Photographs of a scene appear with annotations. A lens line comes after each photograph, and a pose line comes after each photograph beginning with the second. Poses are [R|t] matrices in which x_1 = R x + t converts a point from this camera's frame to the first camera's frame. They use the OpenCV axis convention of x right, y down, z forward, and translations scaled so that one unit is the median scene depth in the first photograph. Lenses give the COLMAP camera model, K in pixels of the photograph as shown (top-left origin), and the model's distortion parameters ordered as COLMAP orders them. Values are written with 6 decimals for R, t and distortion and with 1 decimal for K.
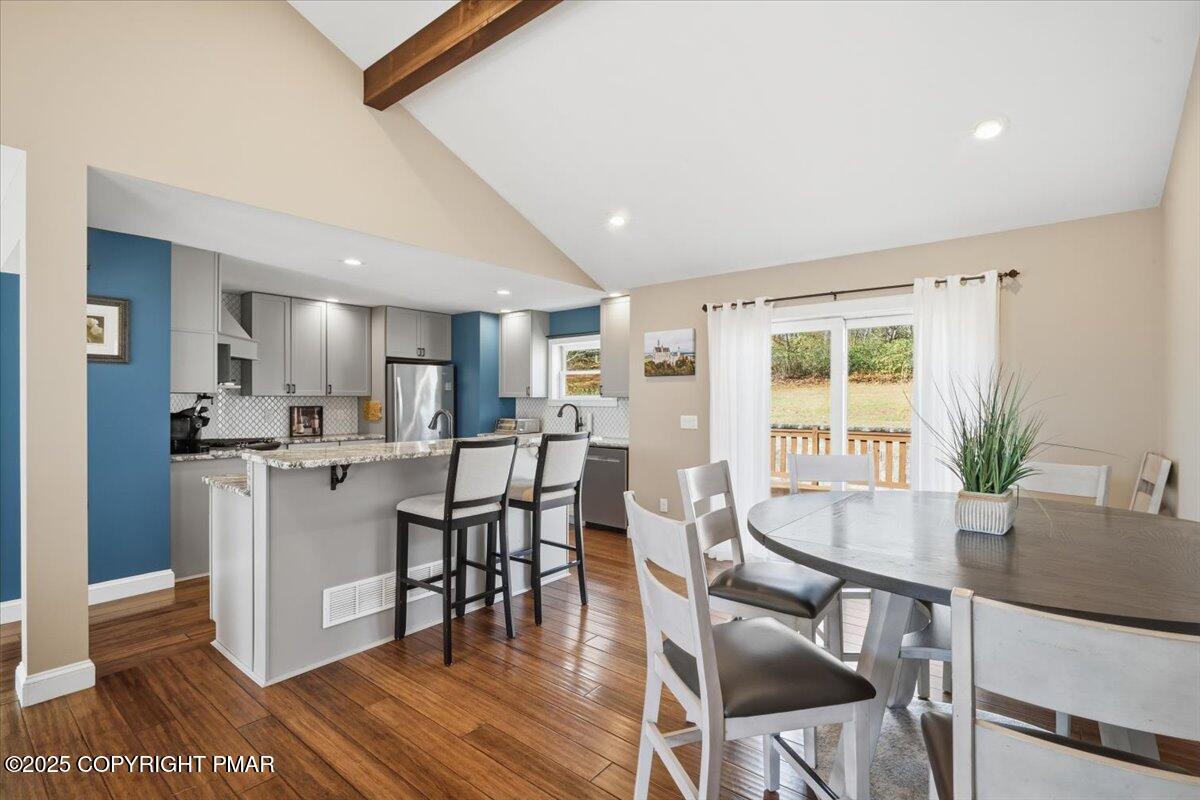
lens RADIAL K [[590.2, 0, 600.3], [0, 590.2, 397.6], [0, 0, 1]] dist [-0.003050, -0.000164]
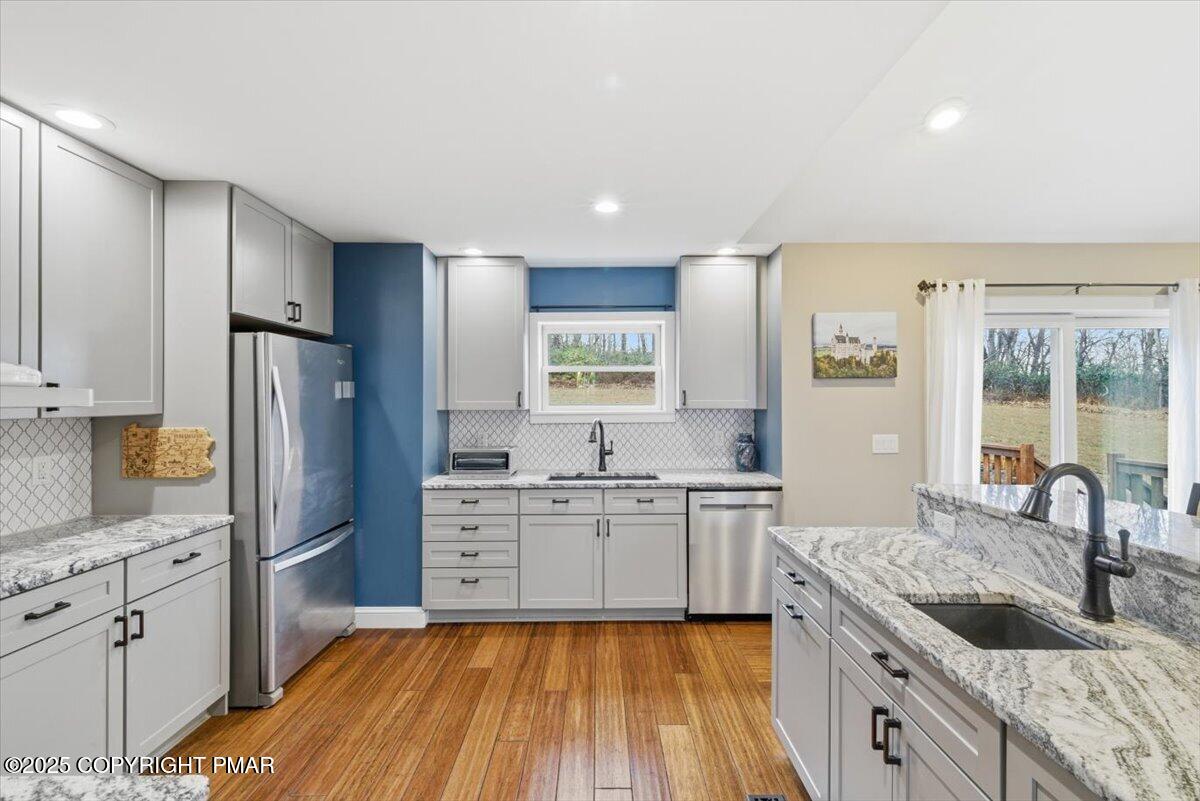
lens RADIAL K [[541.7, 0, 600.4], [0, 541.7, 398.6], [0, 0, 1]] dist [0.004304, 0.000370]
pose [[0.754648, -0.005160, 0.656110, -0.523422], [0.004427, 0.999986, 0.002773, -0.015841], [-0.656115, 0.000812, 0.754660, 0.713863]]
